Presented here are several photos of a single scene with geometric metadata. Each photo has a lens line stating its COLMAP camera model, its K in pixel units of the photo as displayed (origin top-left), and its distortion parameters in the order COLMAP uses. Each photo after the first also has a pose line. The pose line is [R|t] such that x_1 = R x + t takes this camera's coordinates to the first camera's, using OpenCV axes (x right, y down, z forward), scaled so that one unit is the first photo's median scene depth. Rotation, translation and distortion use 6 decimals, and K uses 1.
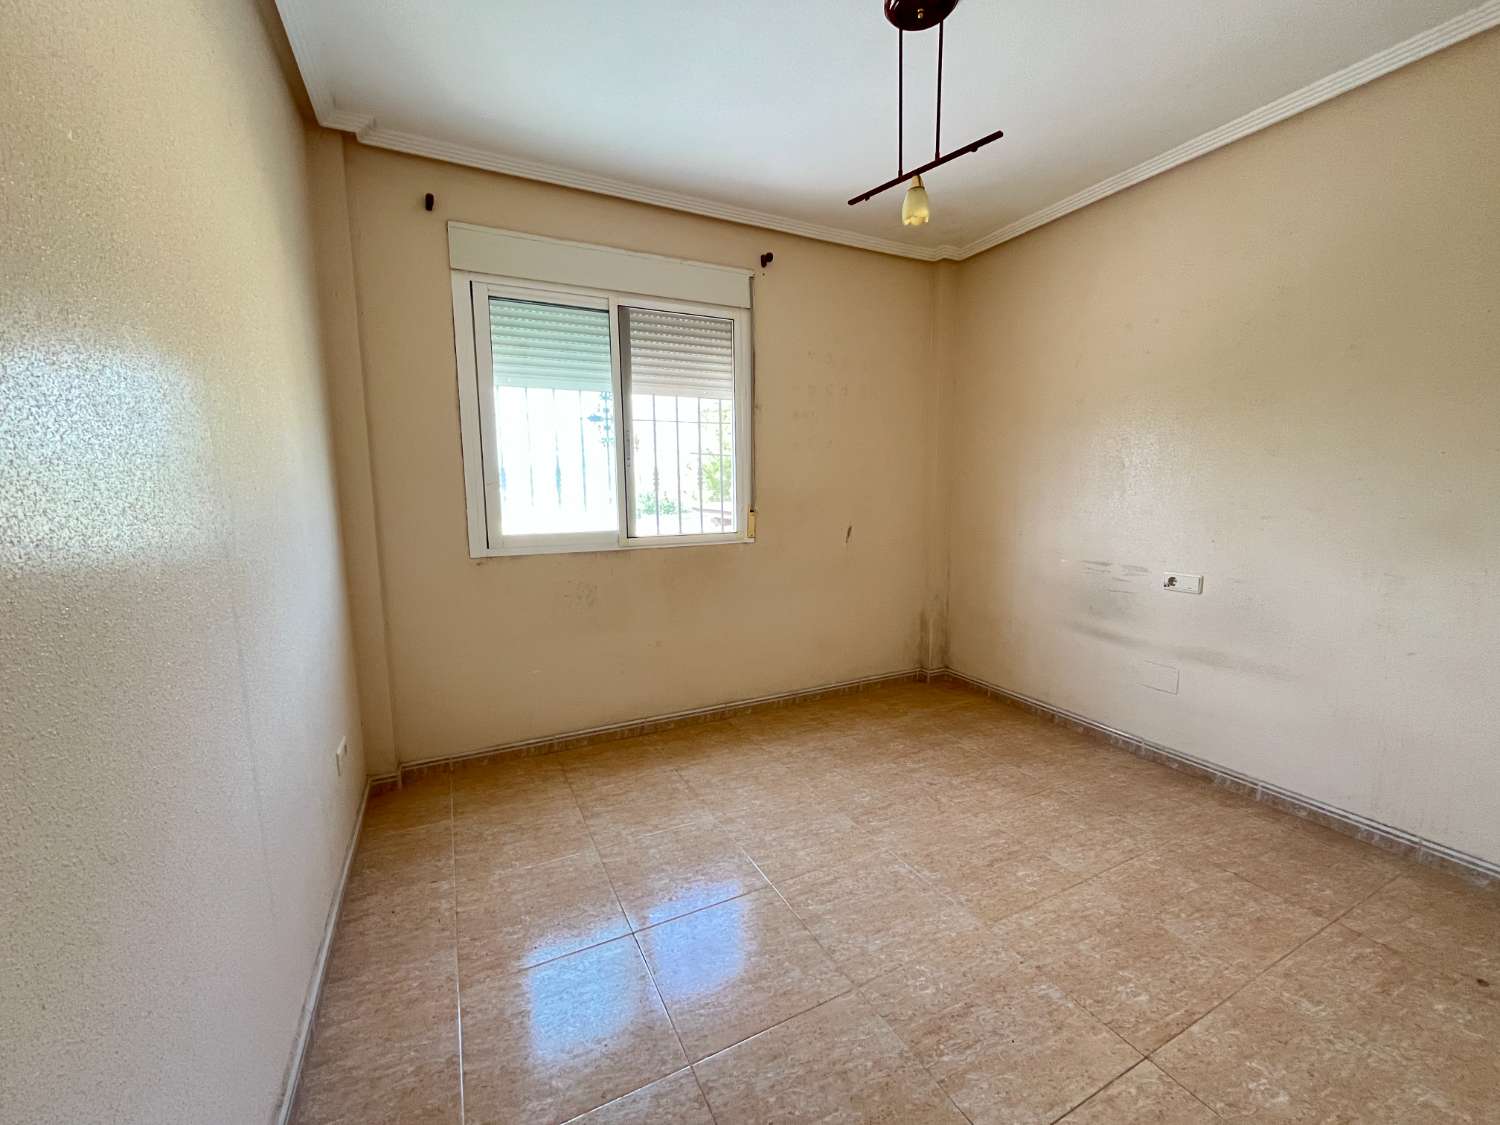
lens RADIAL K [[609.3, 0, 752.8], [0, 609.3, 561.6], [0, 0, 1]] dist [-0.002063, -0.000774]
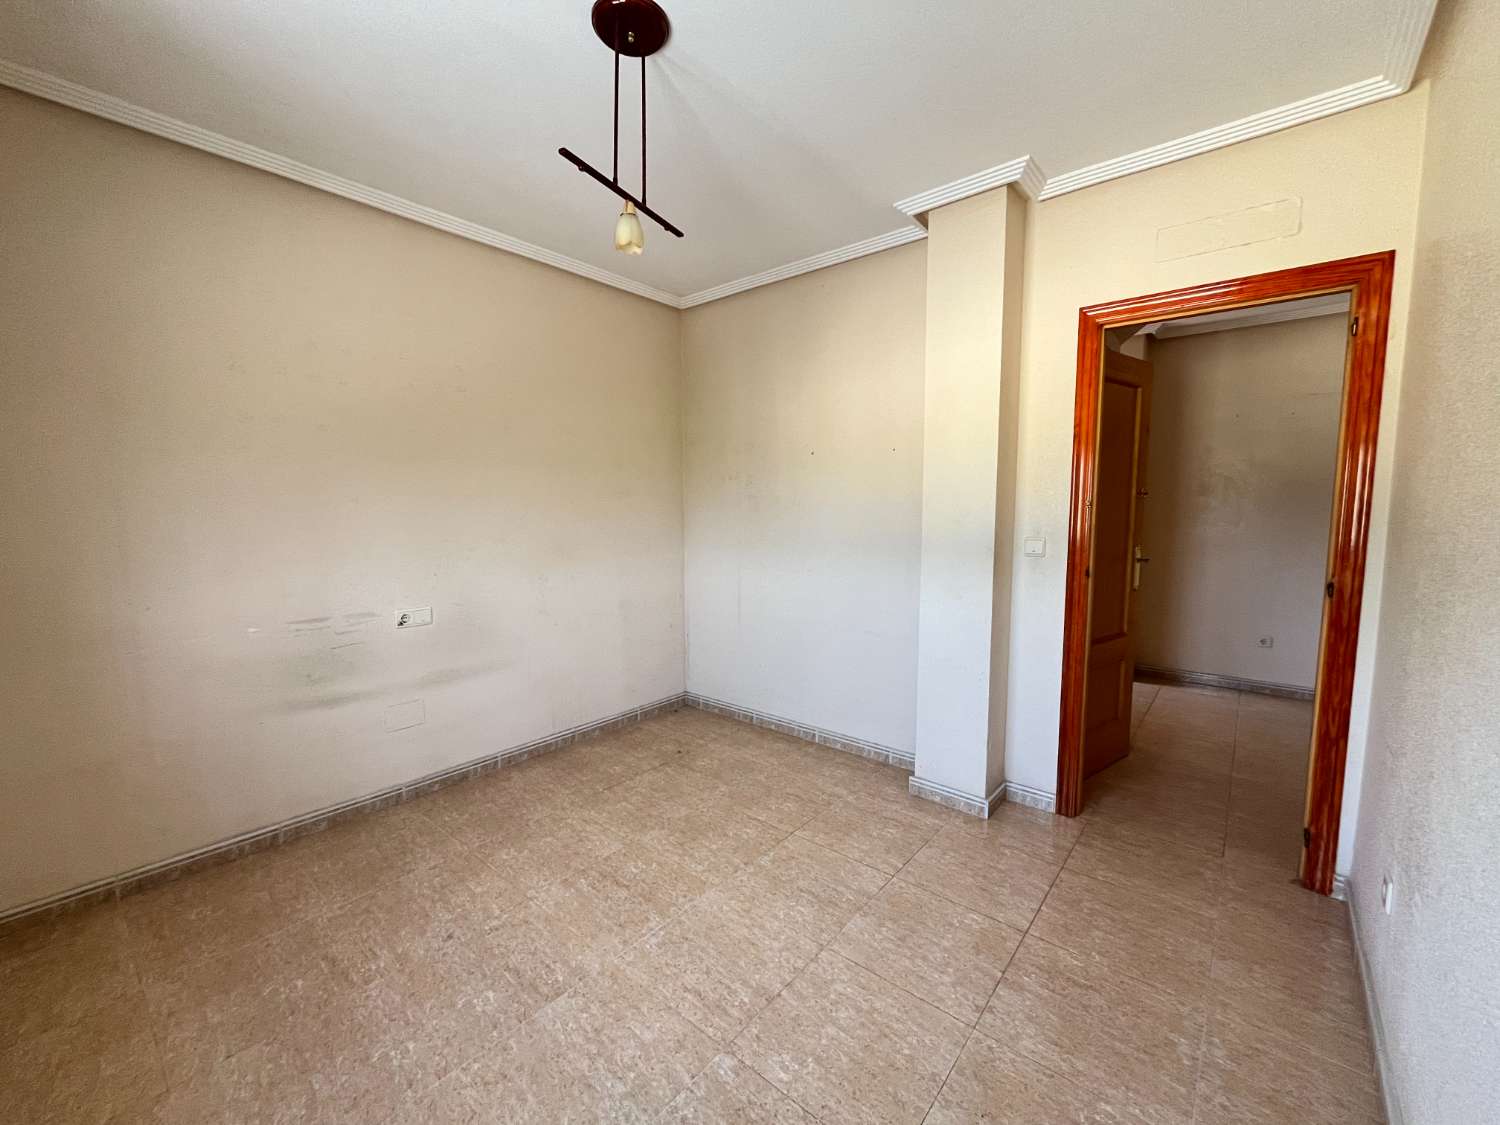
lens RADIAL K [[609.3, 0, 748.7], [0, 609.3, 562.1], [0, 0, 1]] dist [-0.002063, -0.000774]
pose [[-0.393235, -0.071715, 0.916637, -0.530563], [0.122465, 0.983985, 0.129521, -0.138982], [-0.911246, 0.163188, -0.378155, 0.961713]]
